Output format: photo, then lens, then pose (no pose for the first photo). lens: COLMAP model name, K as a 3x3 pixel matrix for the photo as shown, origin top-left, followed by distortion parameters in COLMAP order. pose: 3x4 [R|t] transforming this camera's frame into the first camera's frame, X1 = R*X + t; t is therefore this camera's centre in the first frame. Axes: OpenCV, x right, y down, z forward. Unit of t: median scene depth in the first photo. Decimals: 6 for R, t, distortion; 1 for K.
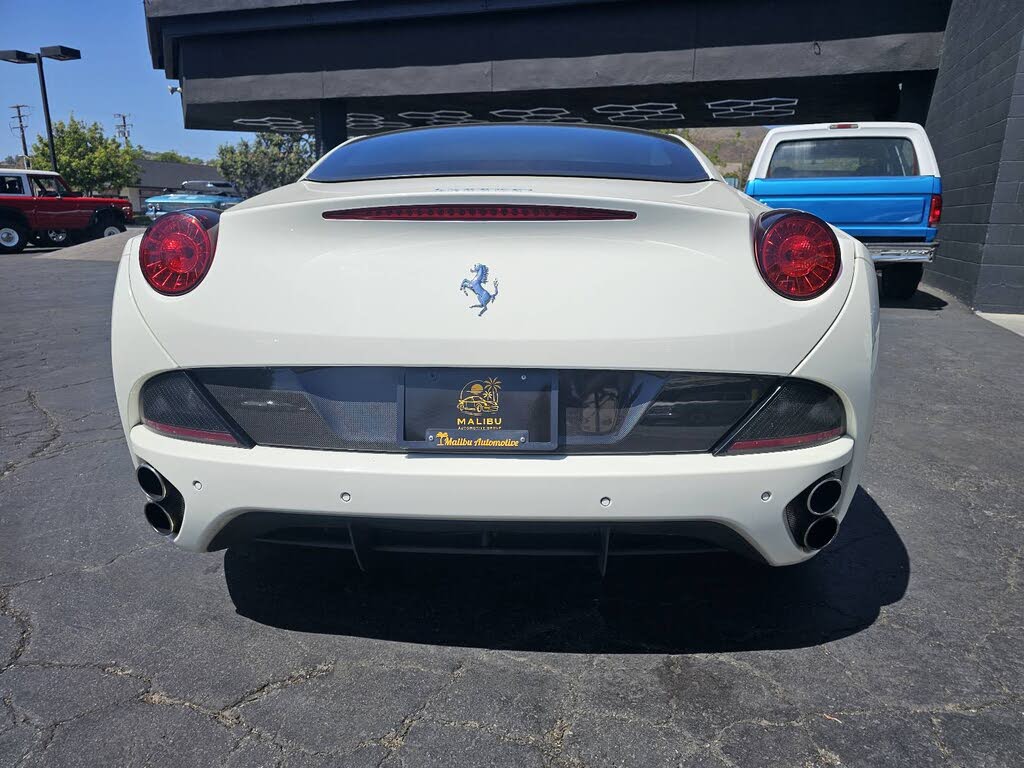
lens RADIAL K [[693.8, 0, 514.2], [0, 693.8, 380.2], [0, 0, 1]] dist [0.035914, -0.024984]
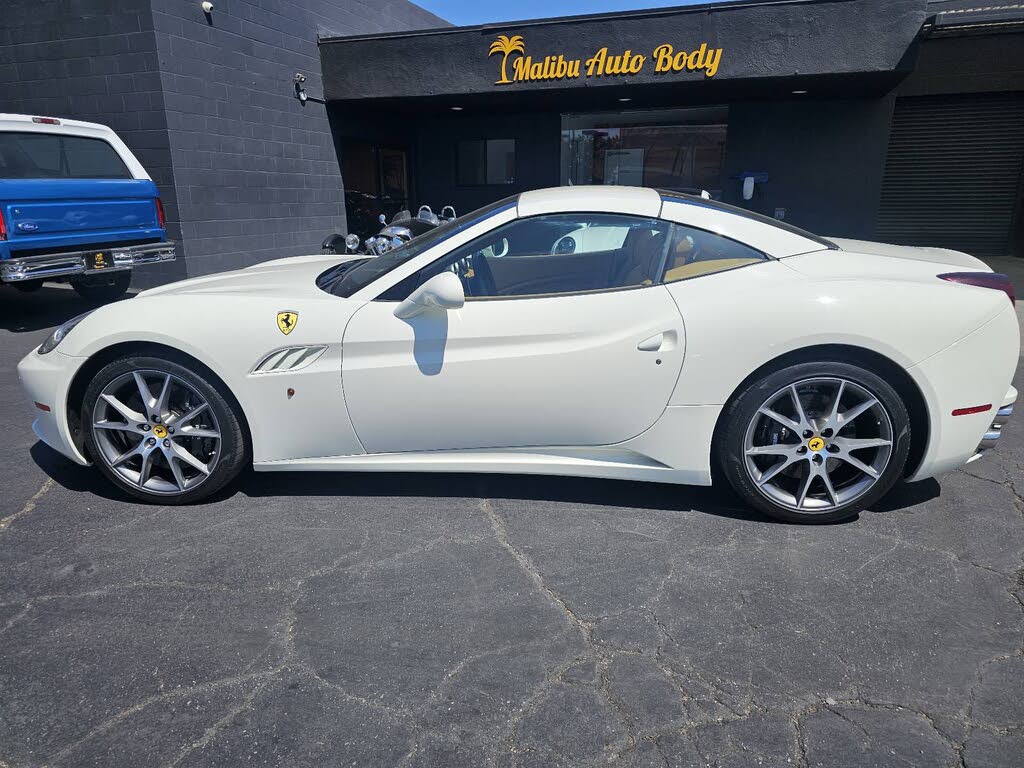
lens RADIAL K [[685.0, 0, 509.8], [0, 685.0, 386.8], [0, 0, 1]] dist [0.039646, -0.034919]
pose [[0.025959, -0.287627, 0.957391, -2.103405], [0.234145, 0.932822, 0.273897, -0.685656], [-0.971855, 0.217058, 0.091562, 1.912761]]
